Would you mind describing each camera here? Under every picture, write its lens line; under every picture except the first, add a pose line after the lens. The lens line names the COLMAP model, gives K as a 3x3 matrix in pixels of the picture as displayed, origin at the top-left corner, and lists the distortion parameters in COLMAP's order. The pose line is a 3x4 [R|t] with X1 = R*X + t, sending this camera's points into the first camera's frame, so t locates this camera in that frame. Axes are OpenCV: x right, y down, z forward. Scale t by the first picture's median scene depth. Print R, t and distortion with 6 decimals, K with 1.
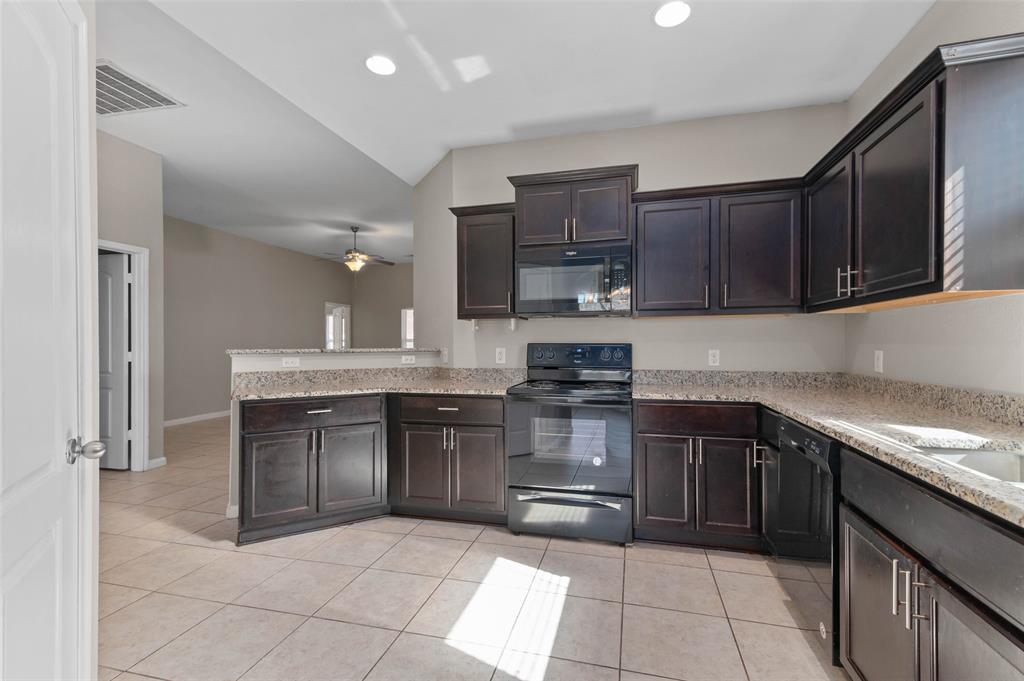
lens RADIAL K [[456.2, 0, 514.8], [0, 456.2, 345.9], [0, 0, 1]] dist [0.010651, -0.000144]
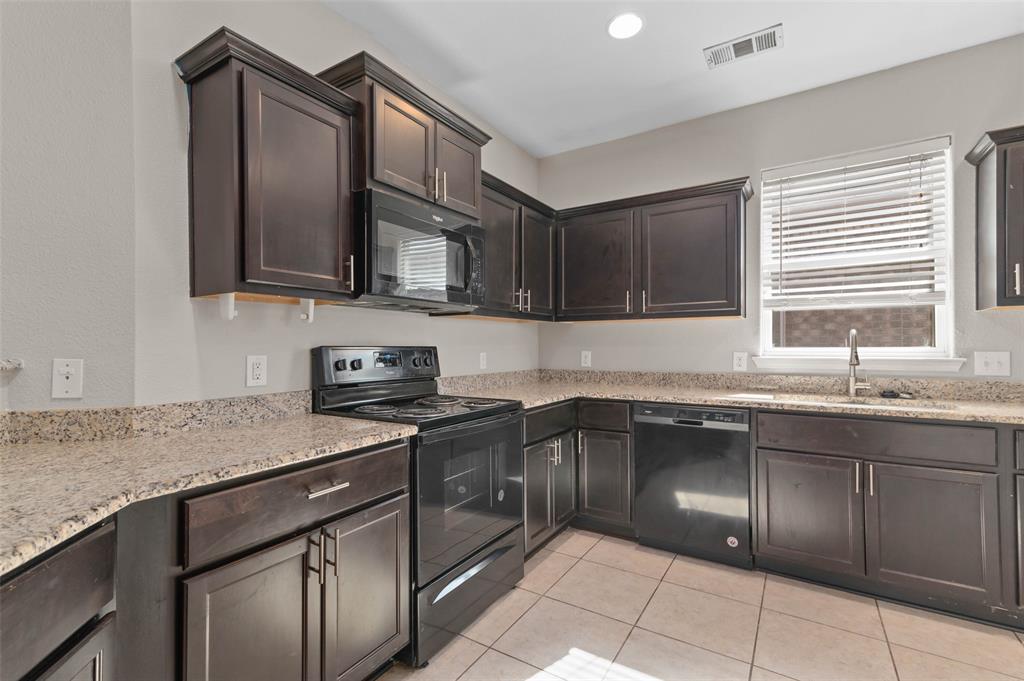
lens RADIAL K [[456.2, 0, 514.8], [0, 456.2, 345.9], [0, 0, 1]] dist [0.010651, -0.000144]
pose [[0.303583, 0.000658, 0.952805, -0.522706], [0.007126, 0.999970, -0.002961, -0.002802], [-0.952778, 0.007689, 0.303569, 0.684291]]
